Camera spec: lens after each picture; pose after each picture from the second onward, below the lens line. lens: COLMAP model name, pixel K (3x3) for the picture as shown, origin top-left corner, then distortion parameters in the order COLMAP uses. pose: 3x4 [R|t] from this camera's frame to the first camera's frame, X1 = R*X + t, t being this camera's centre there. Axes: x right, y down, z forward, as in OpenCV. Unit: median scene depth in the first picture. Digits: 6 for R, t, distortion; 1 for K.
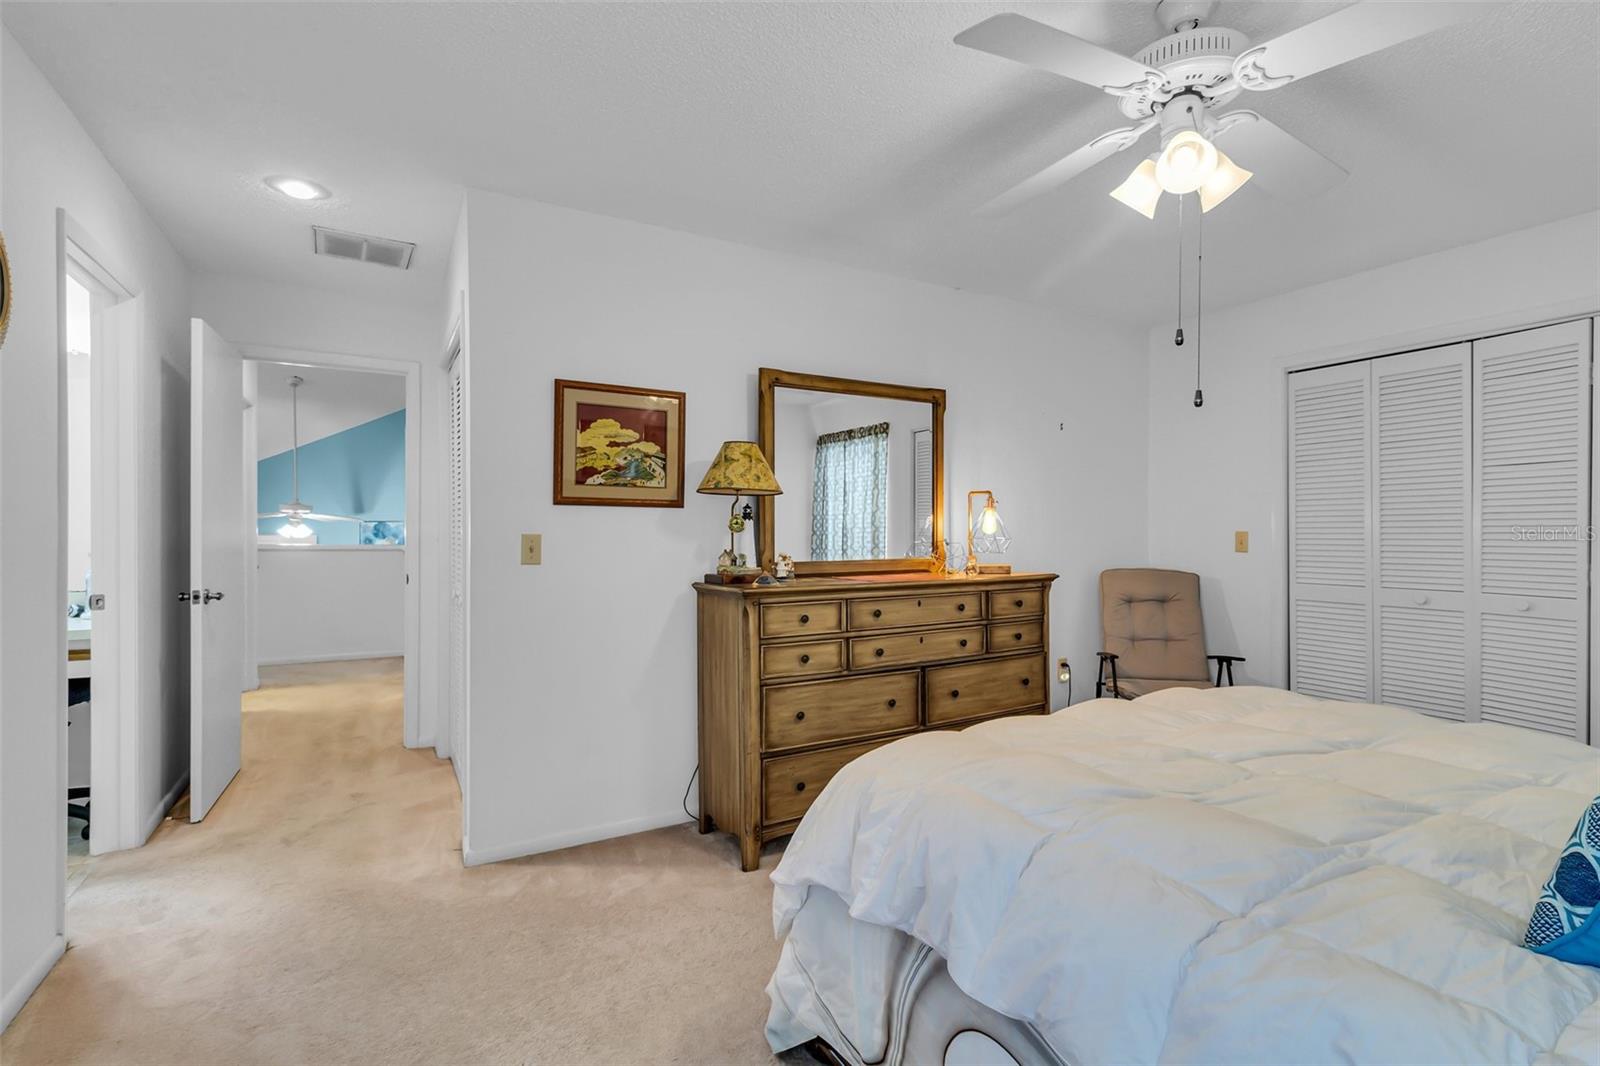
lens RADIAL K [[765.7, 0, 803.3], [0, 765.7, 532.9], [0, 0, 1]] dist [-0.001778, -0.000623]
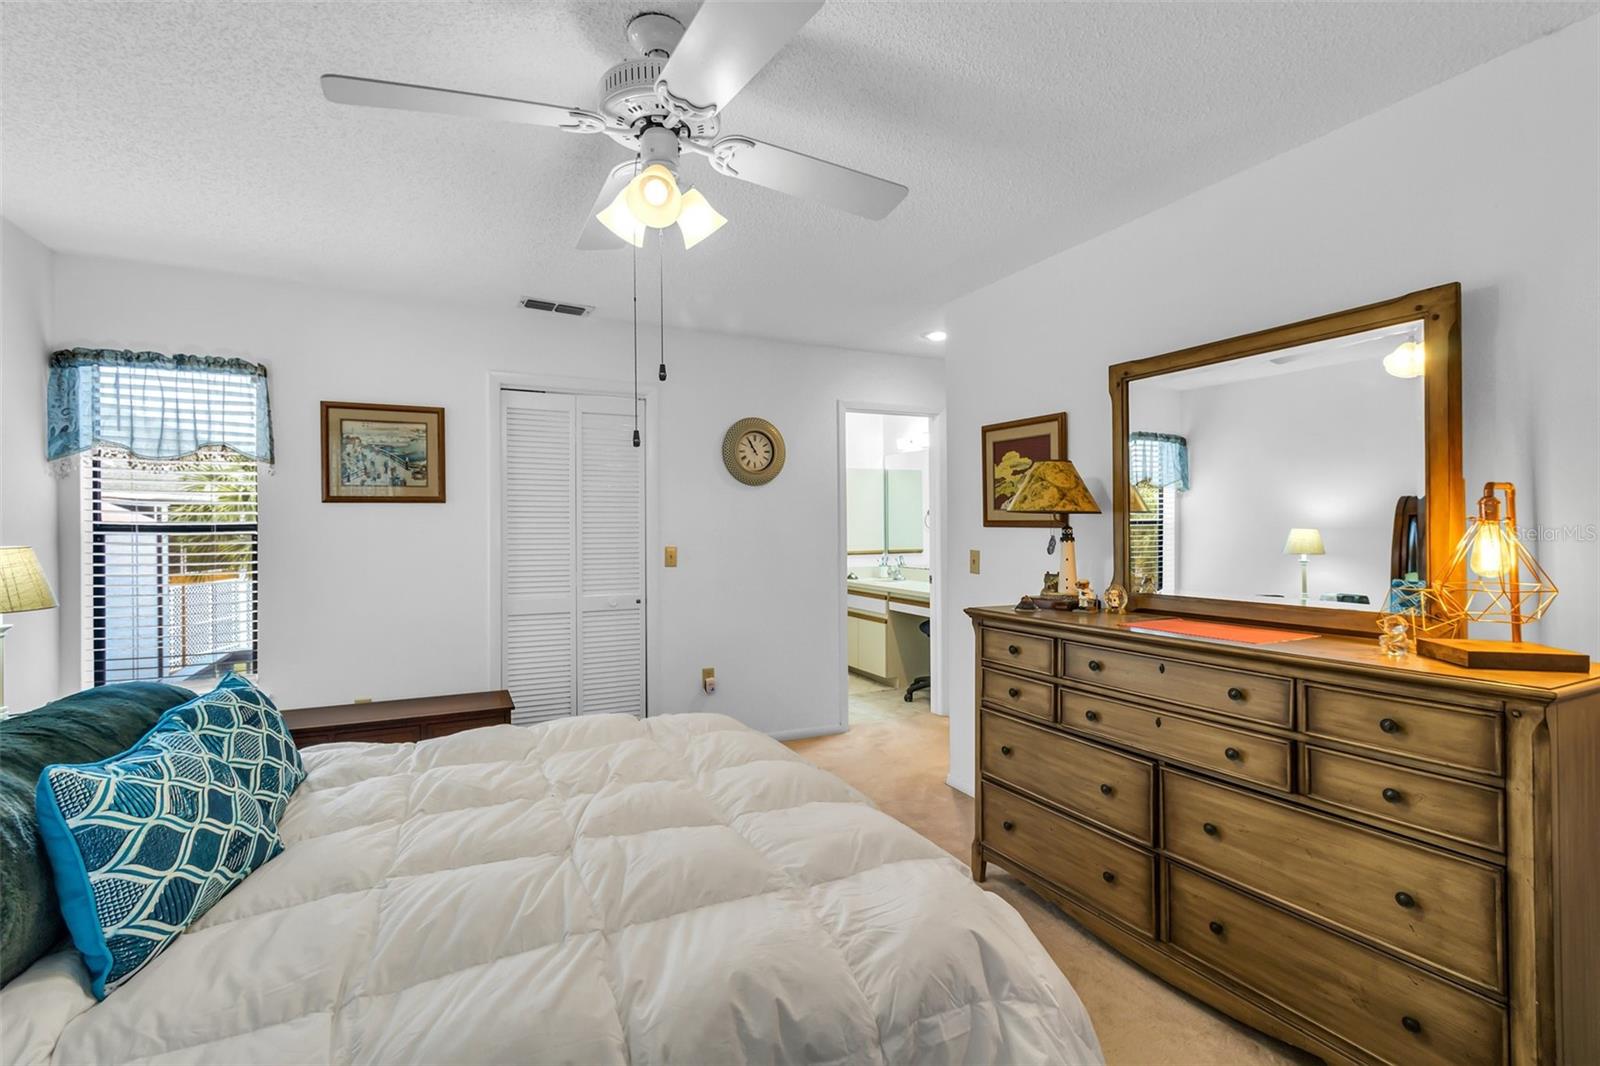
lens RADIAL K [[742.3, 0, 801.4], [0, 742.3, 527.3], [0, 0, 1]] dist [0.011332, 0.000066]
pose [[-0.072777, 0.000573, -0.997348, 0.872534], [0.002232, 0.999997, 0.000411, -0.035852], [0.997346, -0.002196, -0.072778, 0.761343]]
